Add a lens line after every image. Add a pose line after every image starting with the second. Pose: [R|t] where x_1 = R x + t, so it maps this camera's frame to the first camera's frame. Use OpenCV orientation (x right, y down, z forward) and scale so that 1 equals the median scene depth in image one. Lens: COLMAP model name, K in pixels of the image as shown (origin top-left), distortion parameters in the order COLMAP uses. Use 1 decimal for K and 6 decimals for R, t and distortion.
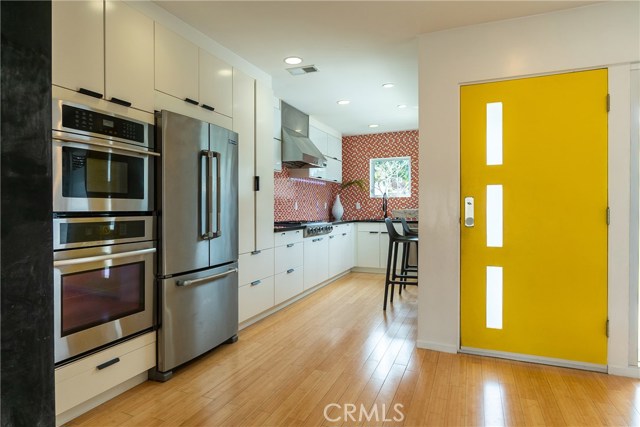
lens RADIAL K [[385.4, 0, 319.8], [0, 385.4, 211.9], [0, 0, 1]] dist [0.000284, -0.000006]
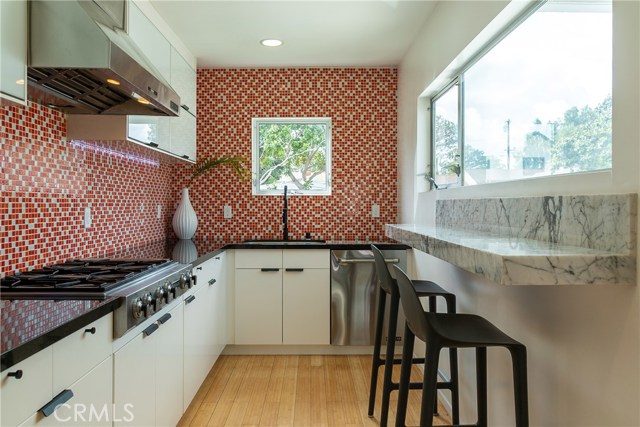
lens RADIAL K [[477.5, 0, 318.4], [0, 477.5, 210.1], [0, 0, 1]] dist [-0.014923, 0.000299]
pose [[0.926793, 0.003691, 0.375555, -0.022401], [-0.004247, 0.999991, 0.000652, -0.019029], [-0.375549, -0.002199, 0.926800, 0.405232]]
